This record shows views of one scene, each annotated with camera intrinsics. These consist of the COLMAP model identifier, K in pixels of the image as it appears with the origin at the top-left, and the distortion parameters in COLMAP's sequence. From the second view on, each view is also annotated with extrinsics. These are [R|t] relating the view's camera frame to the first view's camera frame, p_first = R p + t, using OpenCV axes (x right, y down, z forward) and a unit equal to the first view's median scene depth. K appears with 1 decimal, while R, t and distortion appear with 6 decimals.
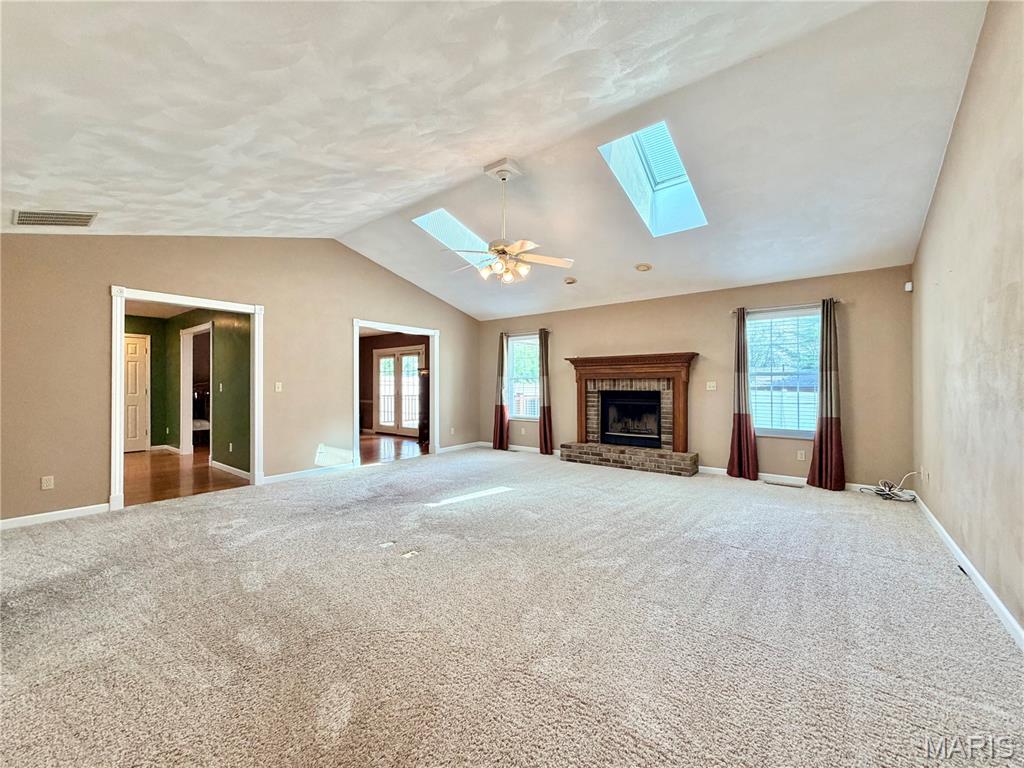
lens RADIAL K [[407.9, 0, 508.9], [0, 407.9, 383.9], [0, 0, 1]] dist [-0.000562, -0.000083]
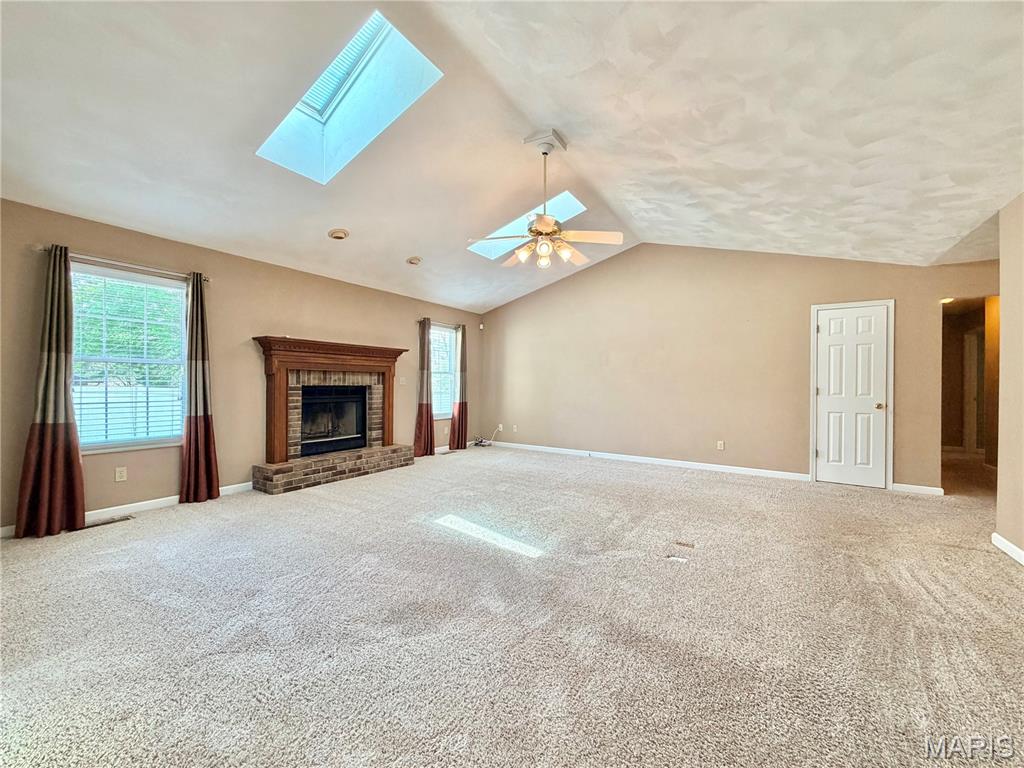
lens RADIAL K [[407.9, 0, 508.9], [0, 407.9, 383.9], [0, 0, 1]] dist [-0.000562, -0.000083]
pose [[-0.077266, 0.005133, 0.996997, -0.566069], [-0.005046, 0.999972, -0.005540, 0.015568], [-0.996998, -0.005459, -0.077238, 0.711440]]
